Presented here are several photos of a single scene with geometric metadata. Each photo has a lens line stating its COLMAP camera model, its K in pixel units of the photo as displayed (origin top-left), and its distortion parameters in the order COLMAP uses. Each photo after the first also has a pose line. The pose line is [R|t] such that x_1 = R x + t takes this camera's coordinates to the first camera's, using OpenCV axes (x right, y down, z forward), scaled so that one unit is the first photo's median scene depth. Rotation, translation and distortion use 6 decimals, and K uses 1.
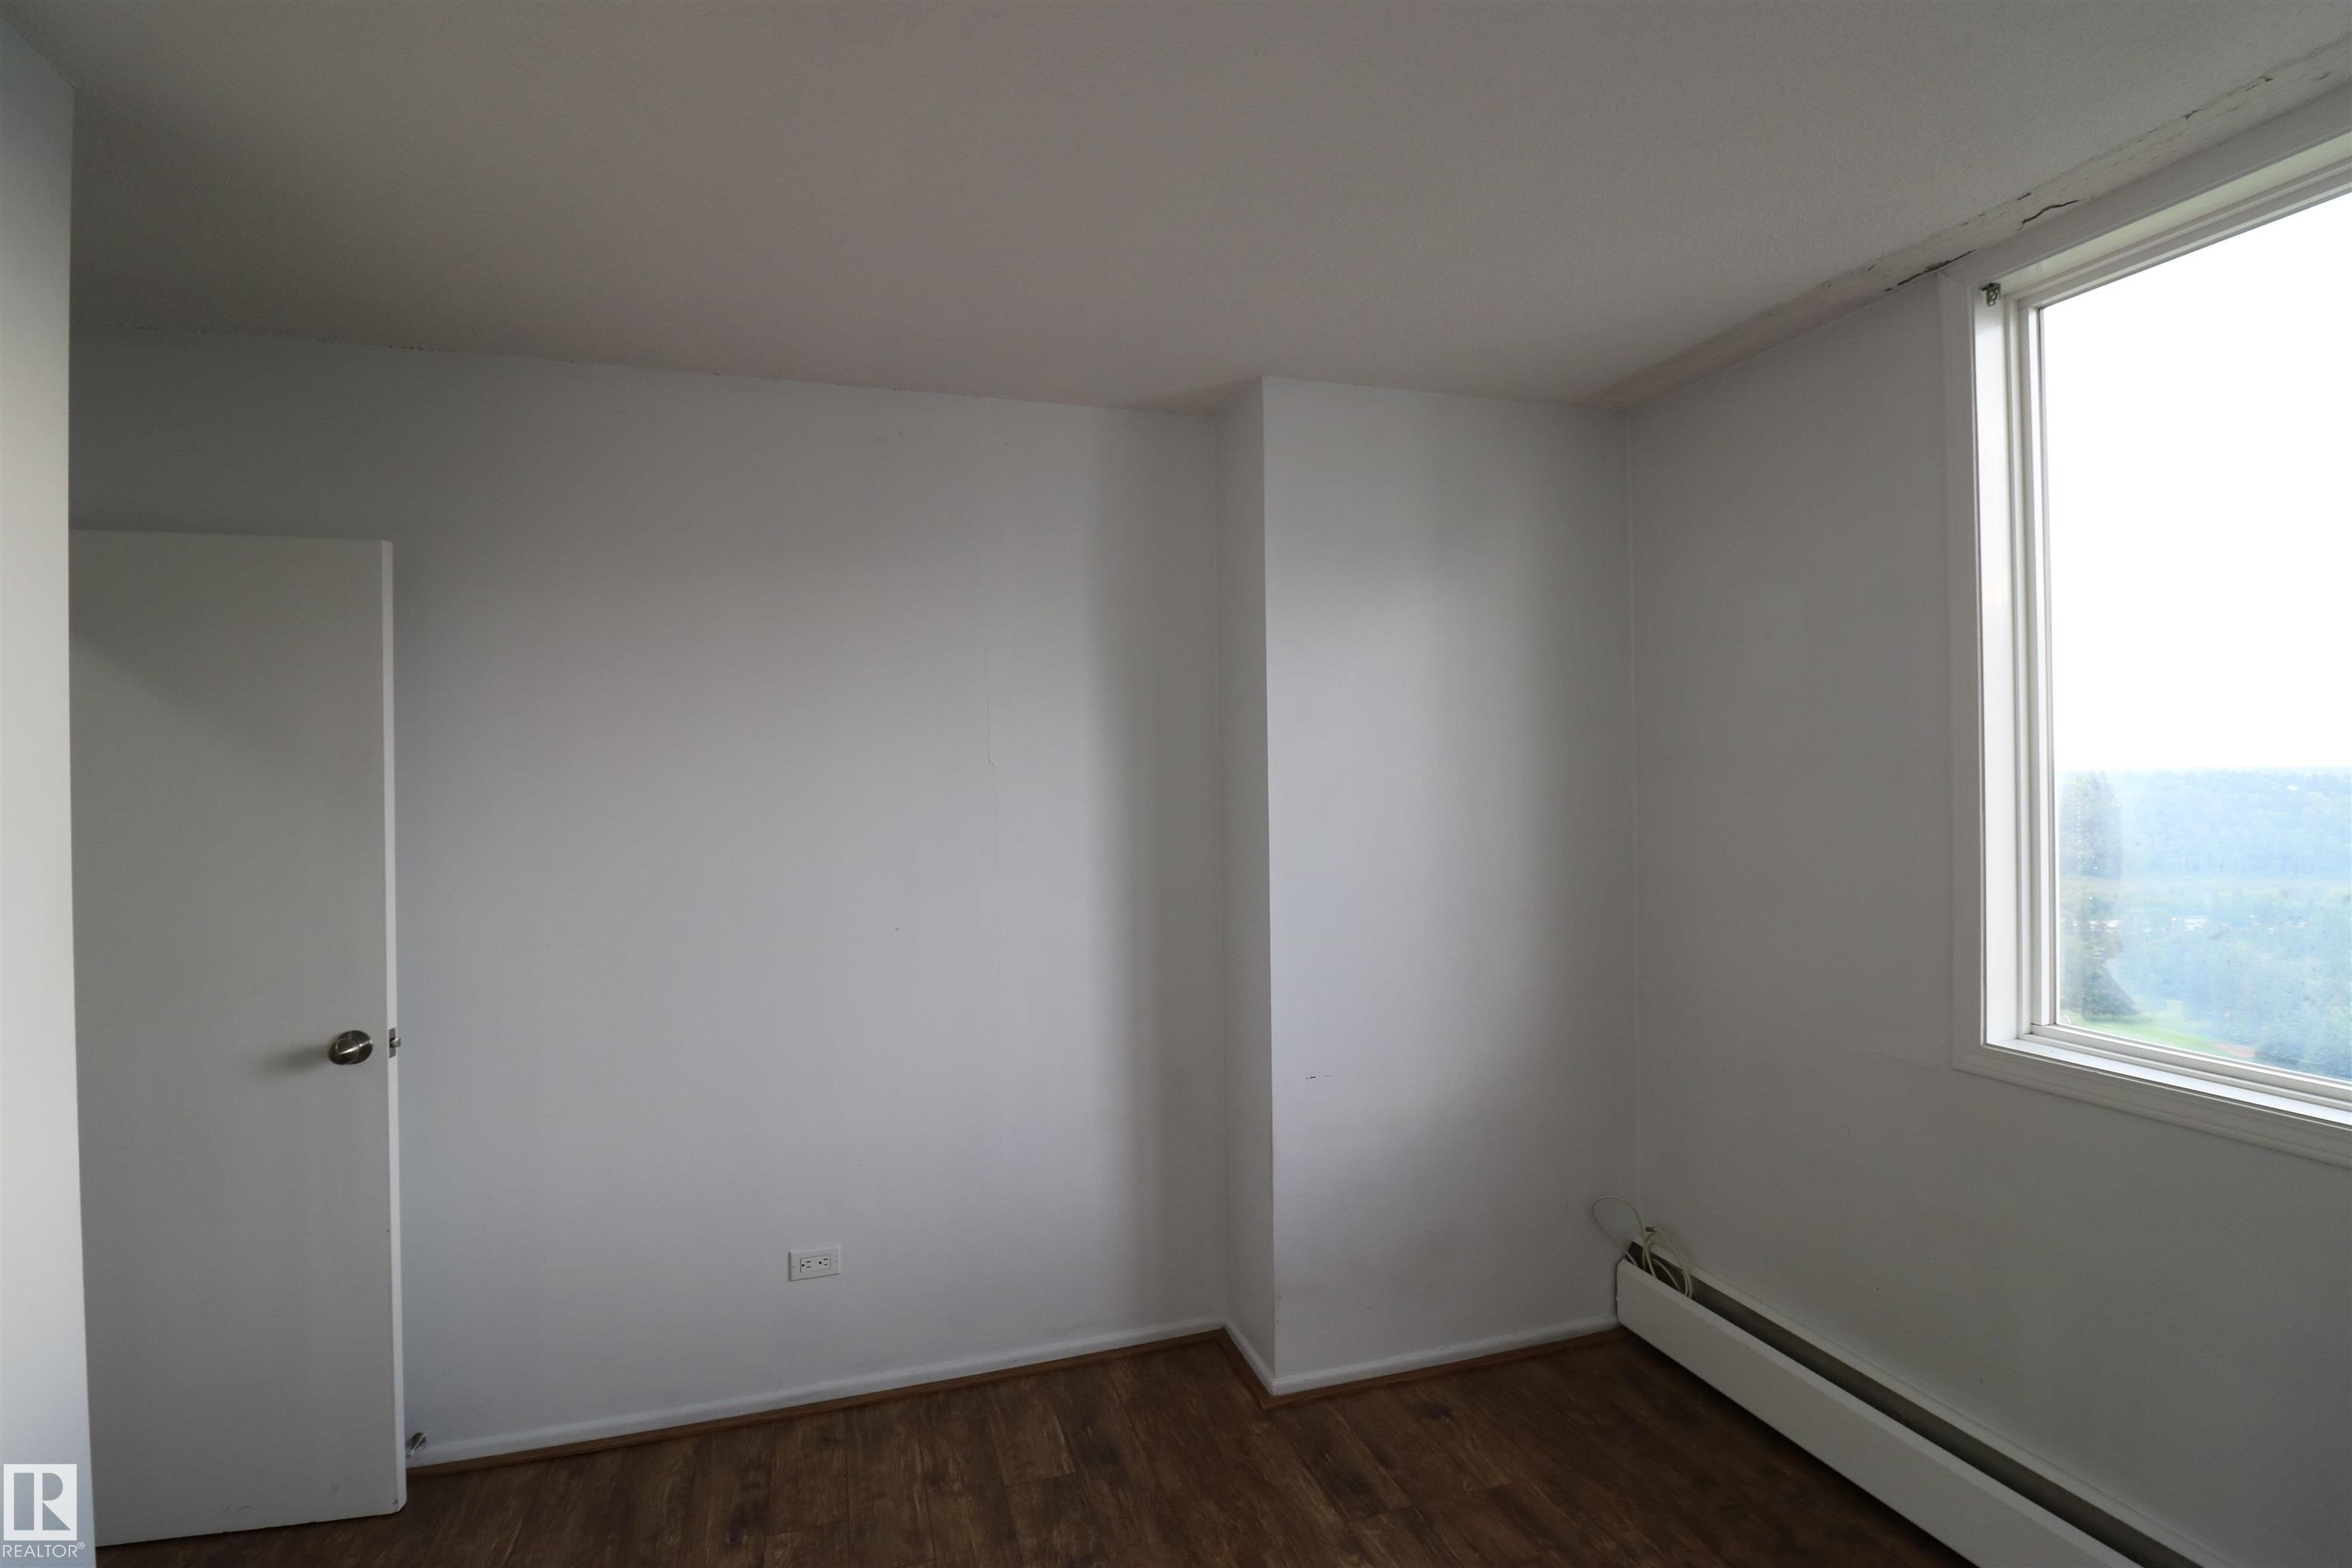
lens RADIAL K [[1090.3, 0, 1165.6], [0, 1090.3, 775.0], [0, 0, 1]] dist [0.001927, -0.014726]
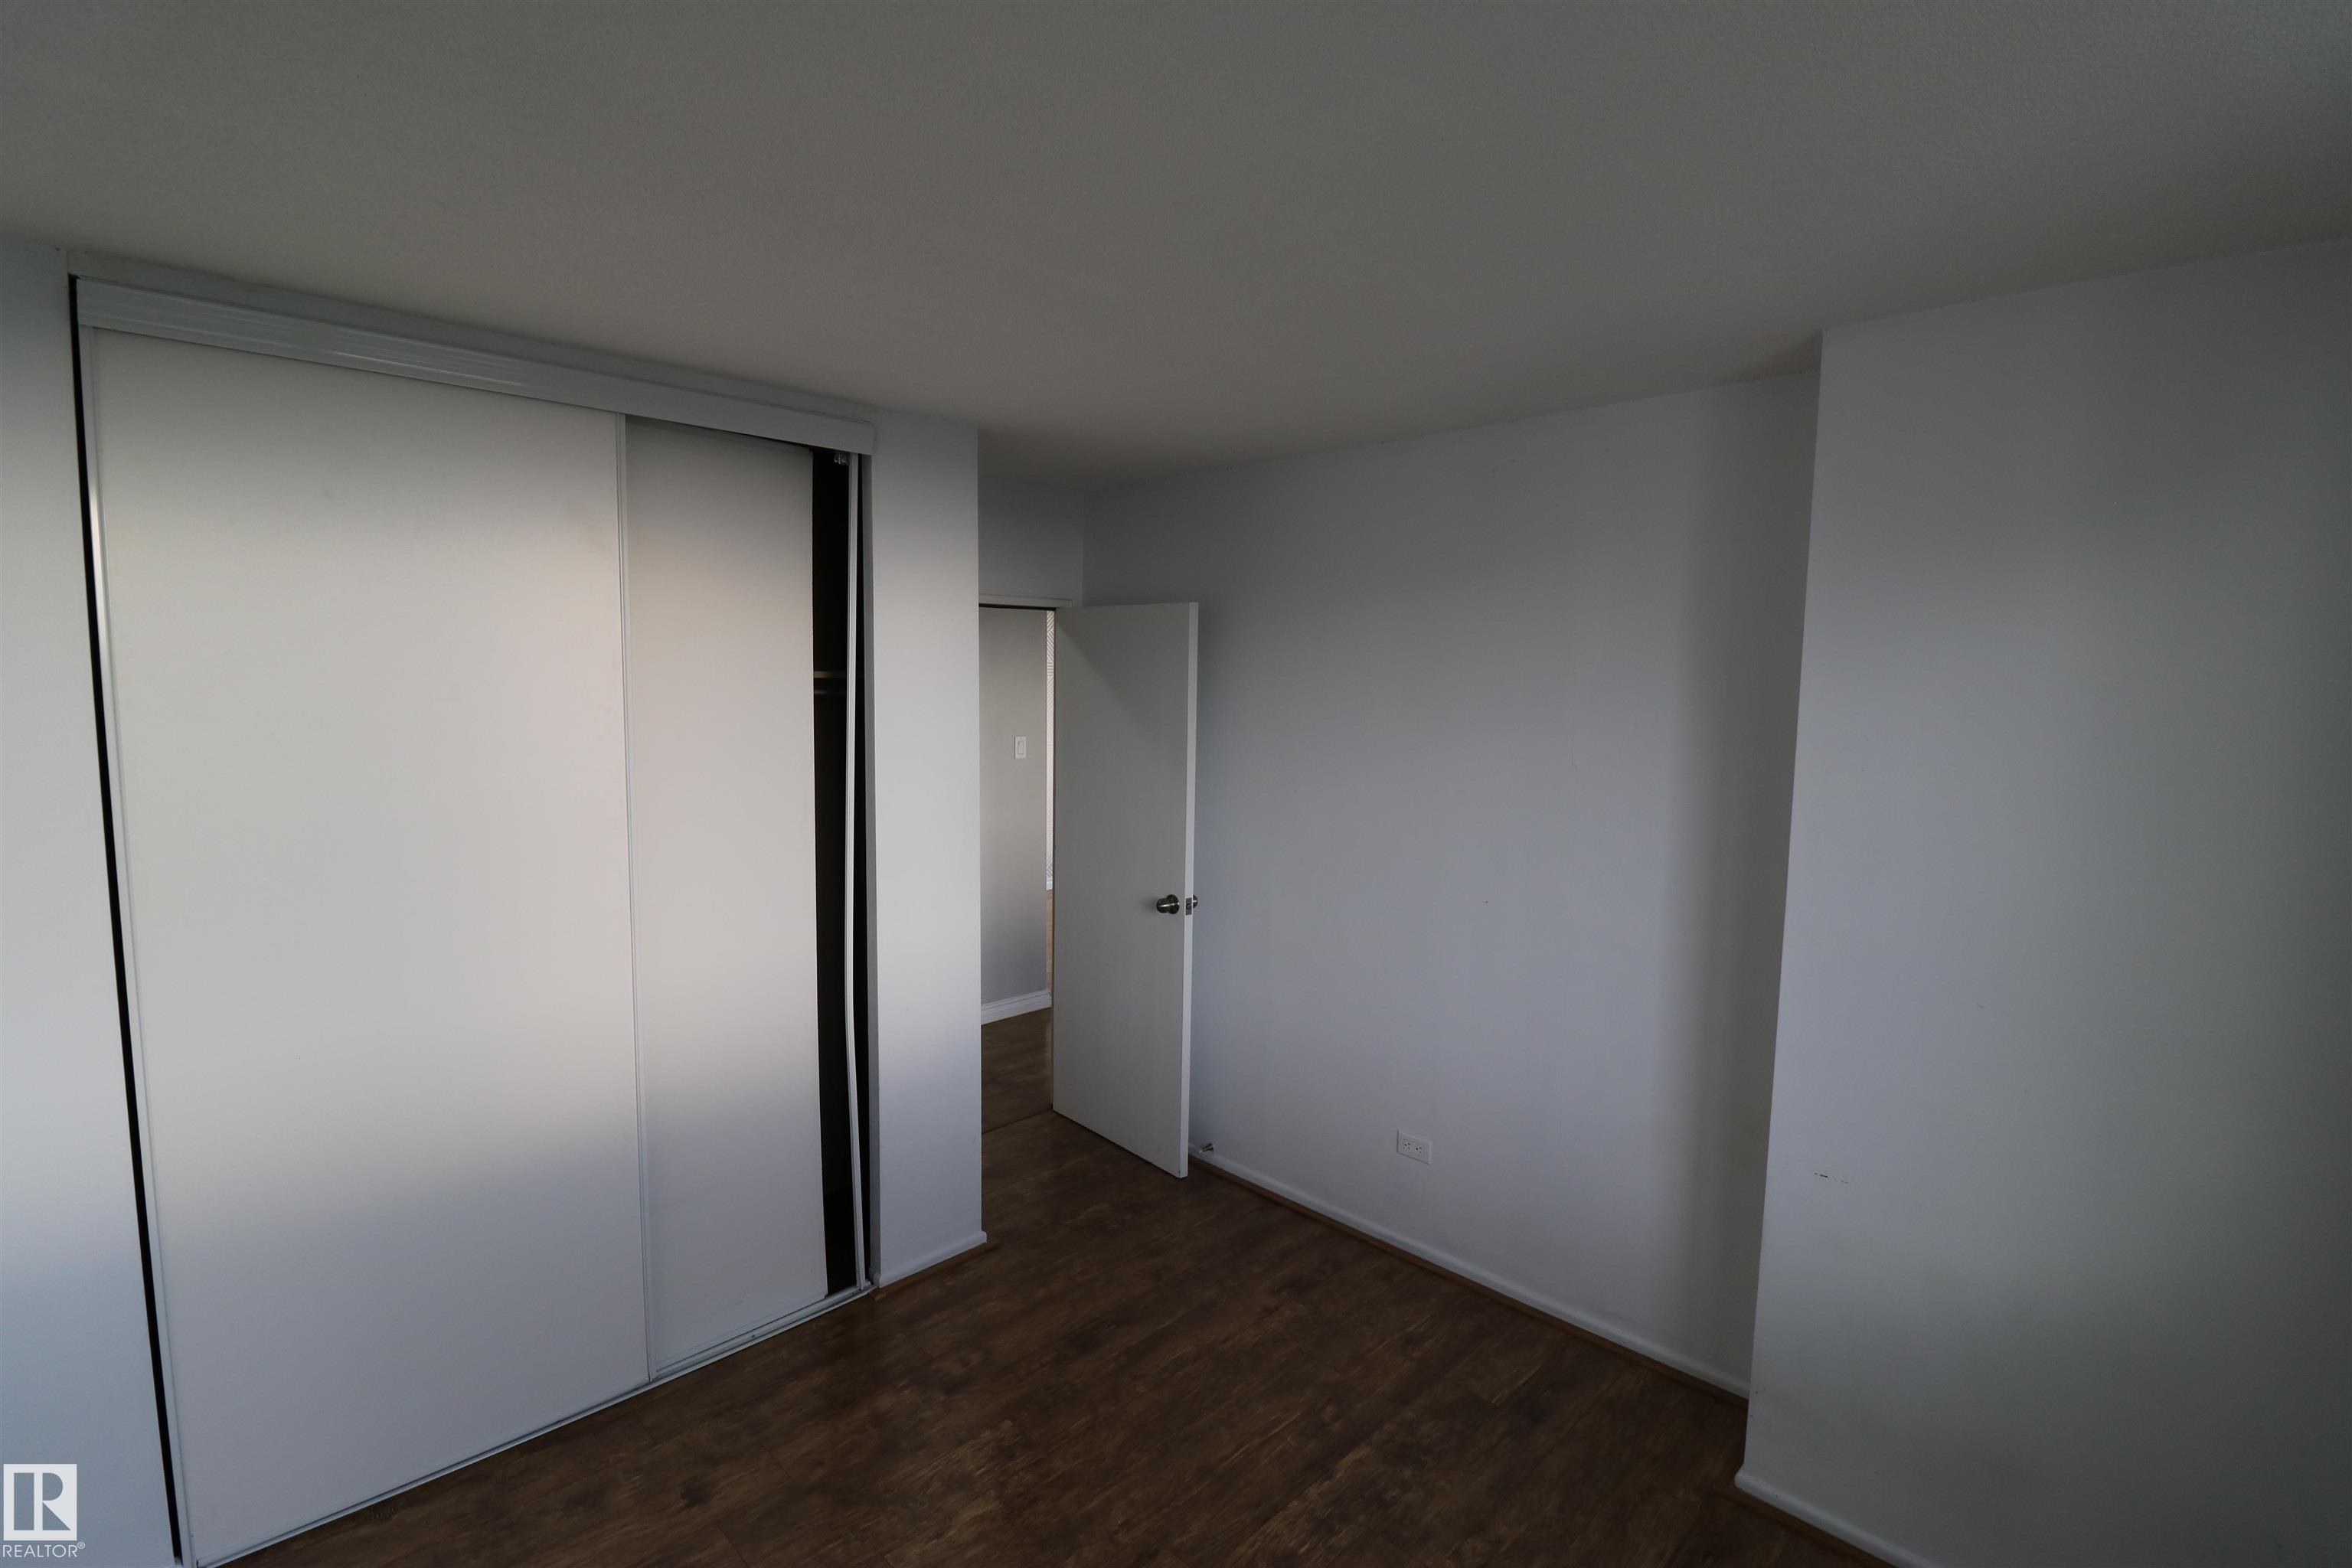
lens RADIAL K [[1090.3, 0, 1165.6], [0, 1090.3, 775.0], [0, 0, 1]] dist [0.001927, -0.014726]
pose [[0.453930, 0.098622, -0.885563, 0.718608], [-0.015726, 0.994588, 0.102703, -0.123015], [0.890898, -0.032694, 0.453024, 0.211756]]
